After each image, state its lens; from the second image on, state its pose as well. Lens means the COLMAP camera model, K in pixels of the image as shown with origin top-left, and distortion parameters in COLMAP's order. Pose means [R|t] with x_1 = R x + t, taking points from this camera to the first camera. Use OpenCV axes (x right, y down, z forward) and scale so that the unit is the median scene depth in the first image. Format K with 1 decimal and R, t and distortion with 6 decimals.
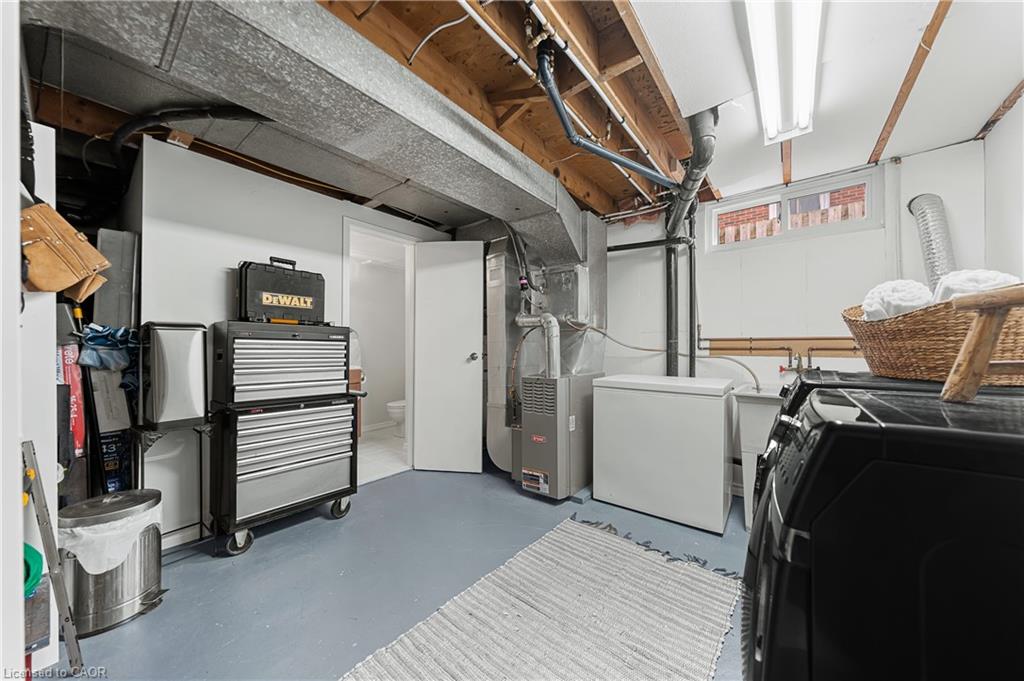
lens RADIAL K [[353.1, 0, 503.6], [0, 353.1, 348.9], [0, 0, 1]] dist [0.002501, -0.000681]
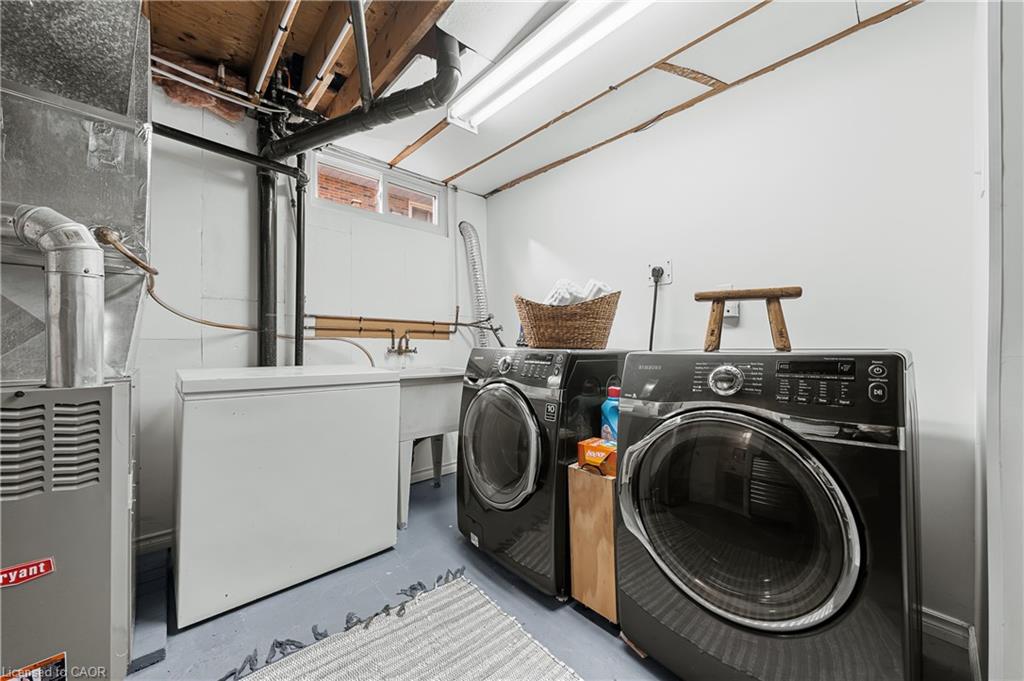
lens RADIAL K [[380.9, 0, 508.1], [0, 380.9, 338.9], [0, 0, 1]] dist [0.001272, -0.000414]
pose [[0.128781, 0.016584, 0.991534, -0.218917], [-0.007789, 0.999846, -0.015711, 0.037310], [-0.991643, -0.005700, 0.128890, 0.529207]]
